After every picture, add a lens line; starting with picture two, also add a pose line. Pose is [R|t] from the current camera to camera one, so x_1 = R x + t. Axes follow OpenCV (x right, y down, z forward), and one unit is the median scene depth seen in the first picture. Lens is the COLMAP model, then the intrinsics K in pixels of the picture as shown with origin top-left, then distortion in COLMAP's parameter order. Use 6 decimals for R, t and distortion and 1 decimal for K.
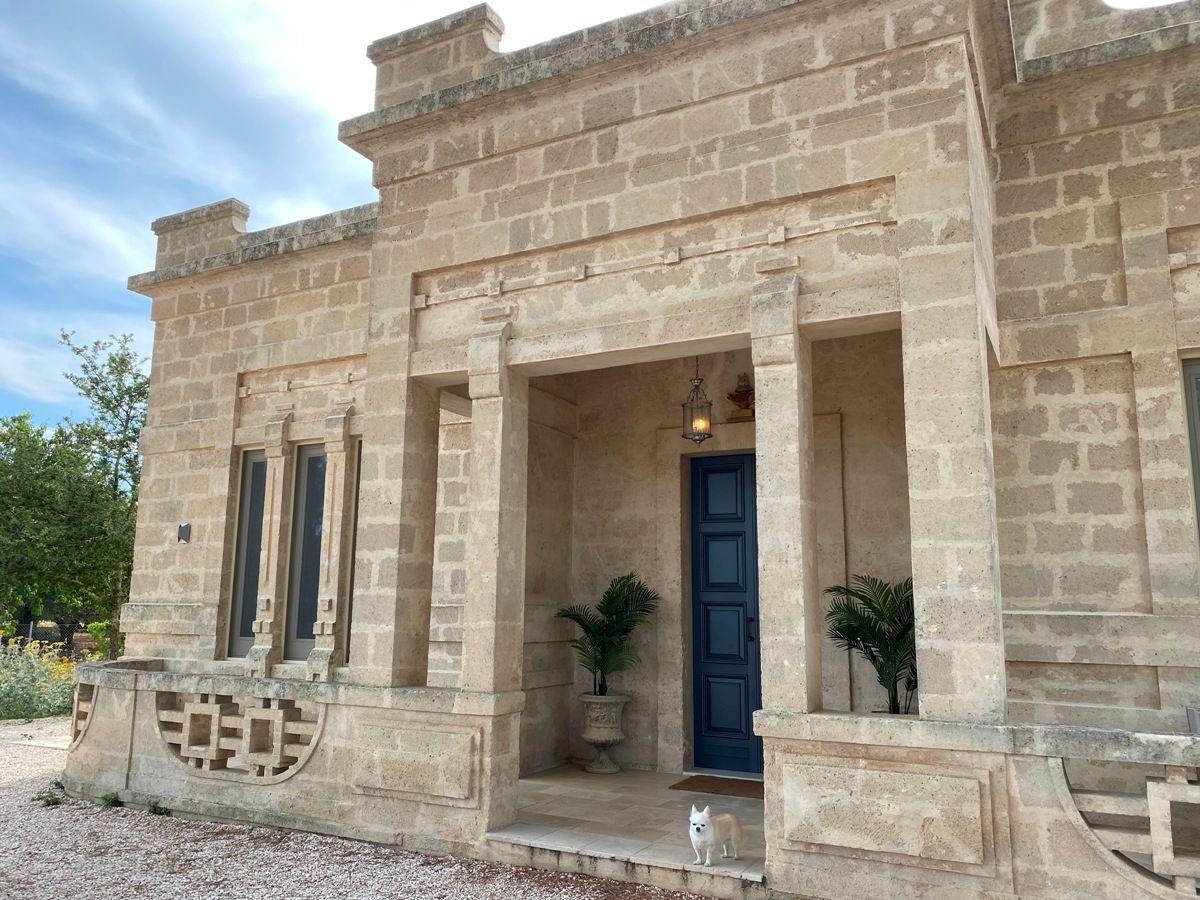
lens RADIAL K [[918.2, 0, 595.8], [0, 918.2, 456.8], [0, 0, 1]] dist [0.007316, -0.008849]
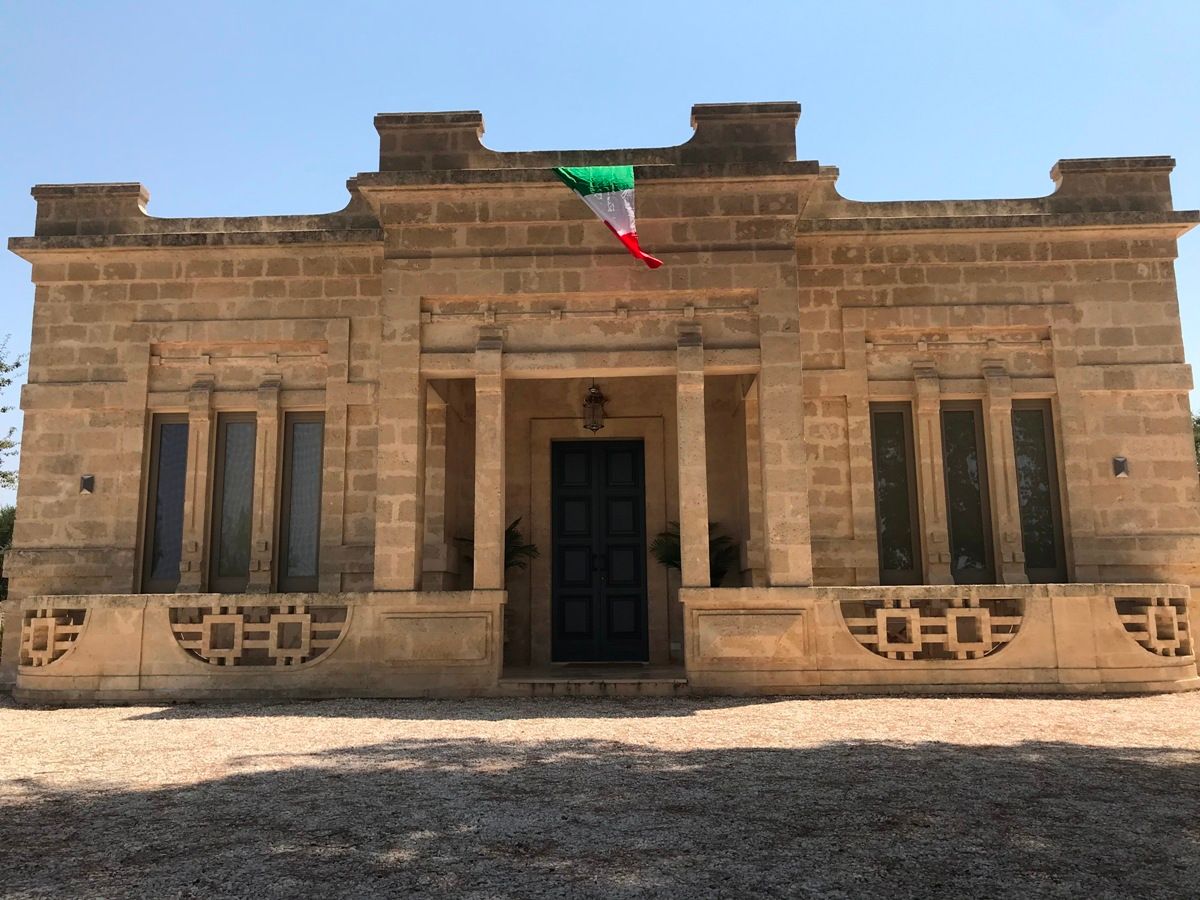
lens RADIAL K [[972.1, 0, 598.5], [0, 972.1, 443.9], [0, 0, 1]] dist [0.036254, -0.037173]
pose [[0.901535, 0.055016, 0.429195, -0.623239], [-0.052175, 0.998469, -0.018393, 0.037656], [-0.429550, -0.005811, 0.903025, -0.477547]]
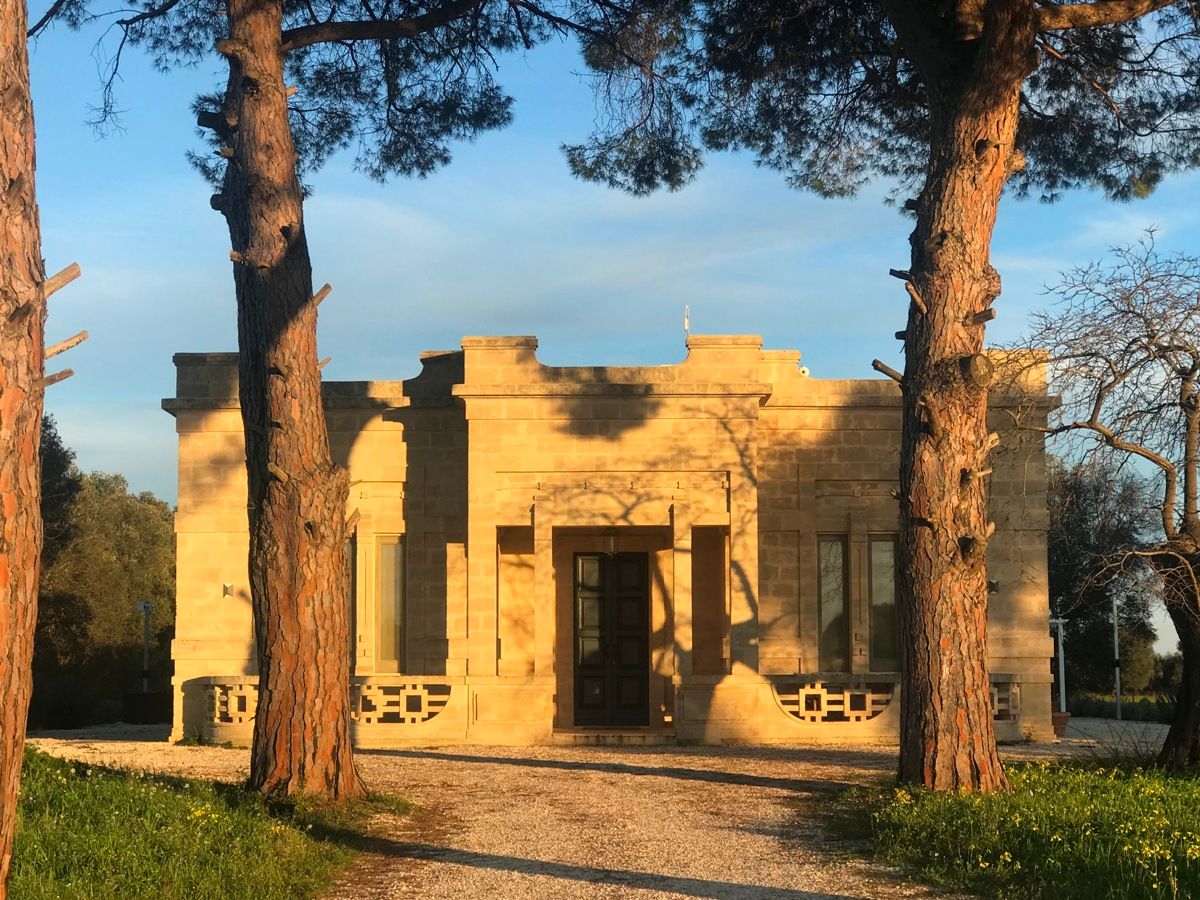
lens RADIAL K [[2230.6, 0, 599.5], [0, 2230.6, 451.9], [0, 0, 1]] dist [-0.060250, 0.000000]
pose [[0.884120, 0.032803, 0.466107, -2.443309], [-0.064747, 0.996510, 0.052683, -0.555157], [-0.462752, -0.076757, 0.883158, -3.649478]]
